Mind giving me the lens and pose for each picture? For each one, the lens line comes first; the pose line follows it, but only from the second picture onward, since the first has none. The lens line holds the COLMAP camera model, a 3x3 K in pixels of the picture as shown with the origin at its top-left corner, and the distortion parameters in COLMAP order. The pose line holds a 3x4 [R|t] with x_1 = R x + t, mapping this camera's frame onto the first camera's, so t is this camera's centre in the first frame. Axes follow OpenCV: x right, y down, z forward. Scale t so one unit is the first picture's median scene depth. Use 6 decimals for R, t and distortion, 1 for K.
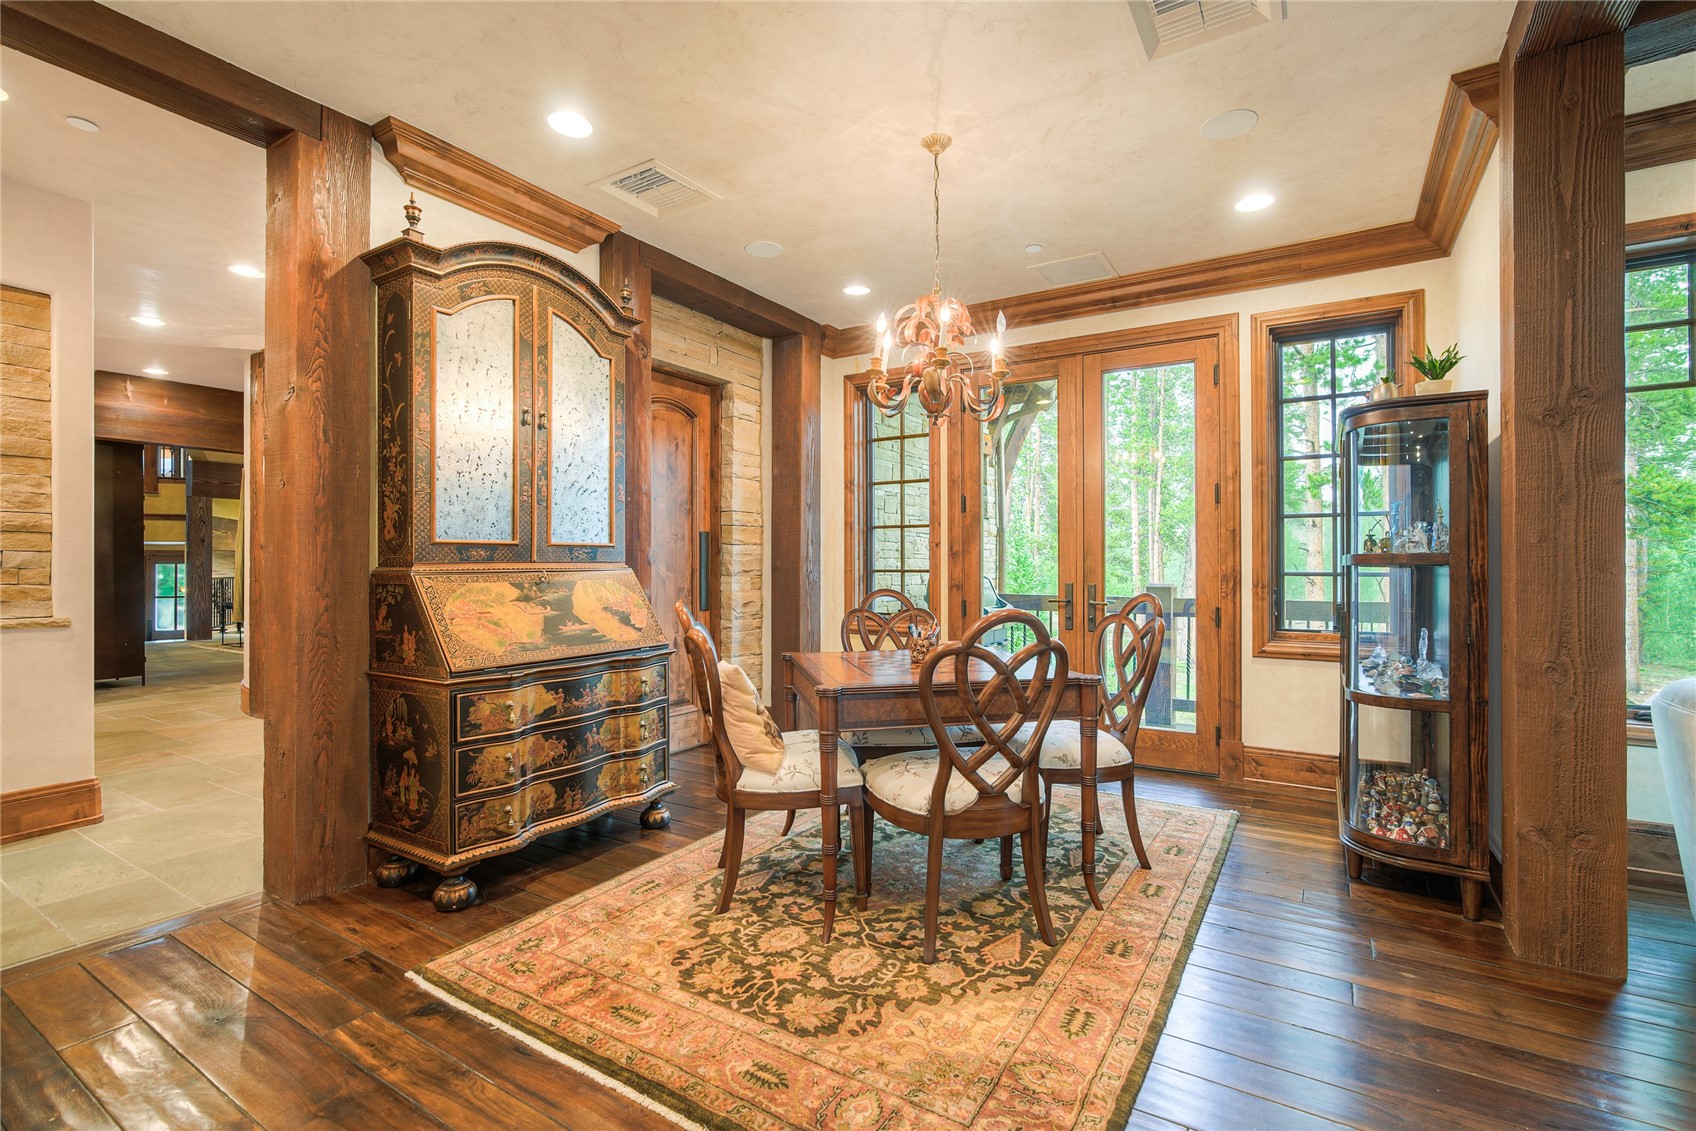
lens RADIAL K [[770.7, 0, 848.1], [0, 770.7, 556.6], [0, 0, 1]] dist [-0.008340, 0.002696]
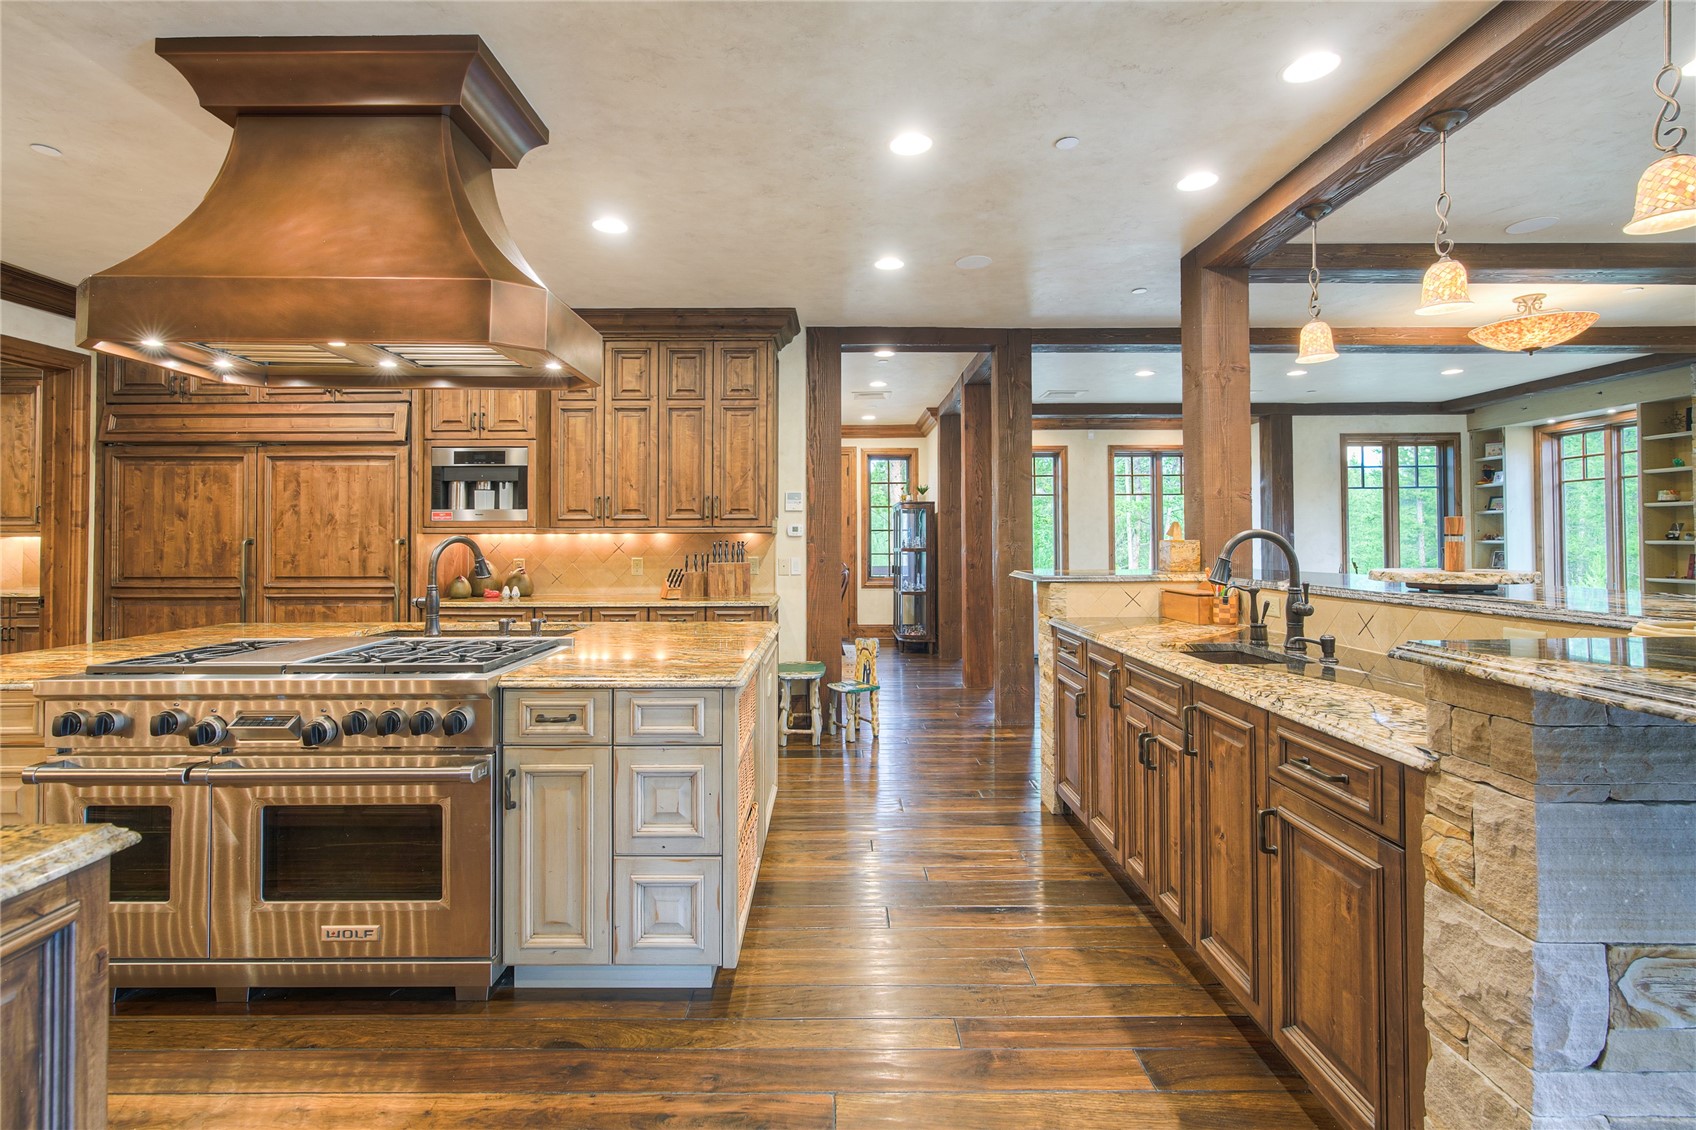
lens RADIAL K [[770.7, 0, 831.2], [0, 770.7, 526.2], [0, 0, 1]] dist [-0.008340, 0.002696]
pose [[0.852781, 0.007936, 0.522208, -0.843212], [-0.001919, 0.999925, -0.012064, -0.037568], [-0.522264, 0.009286, 0.852733, -1.050234]]
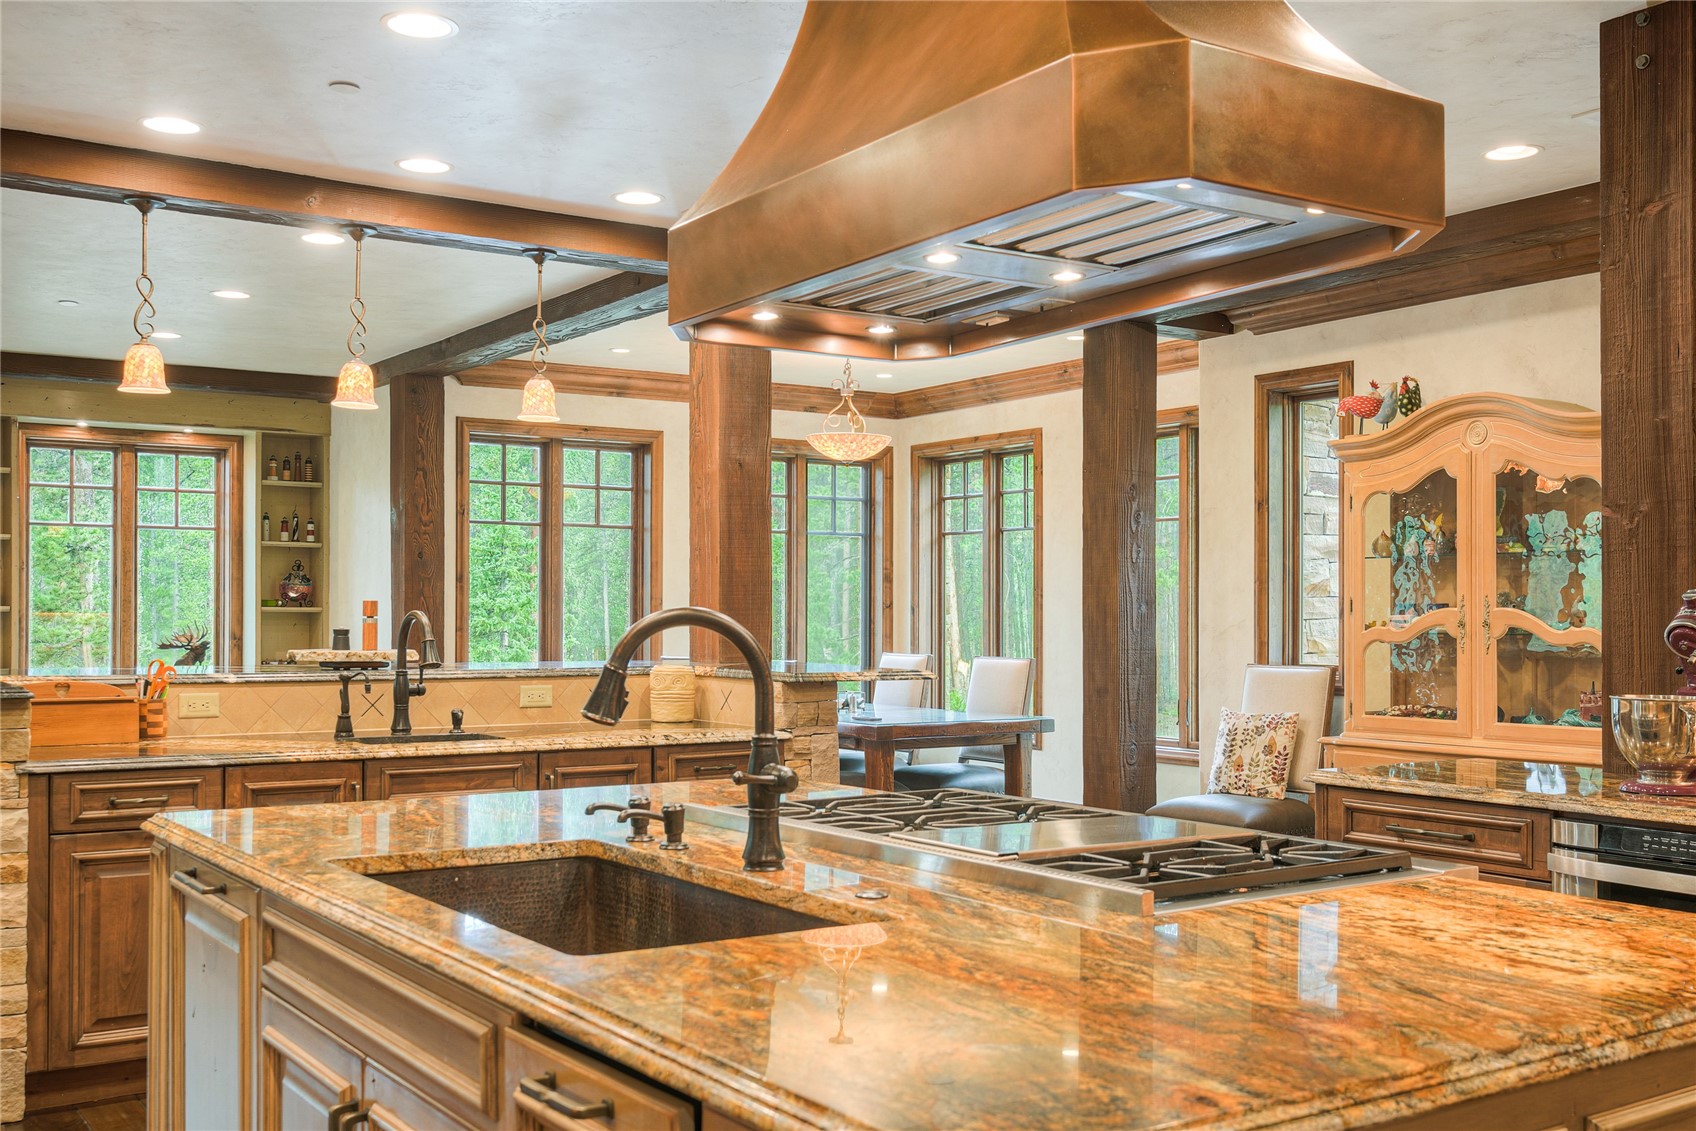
lens RADIAL K [[1668.3, 0, 832.4], [0, 1668.3, 578.7], [0, 0, 1]] dist [0.023366, 0.000000]
pose [[-0.912865, 0.009779, 0.408144, -1.059812], [-0.003725, 0.999472, -0.032279, -0.027418], [-0.408244, -0.030987, -0.912347, 0.321927]]
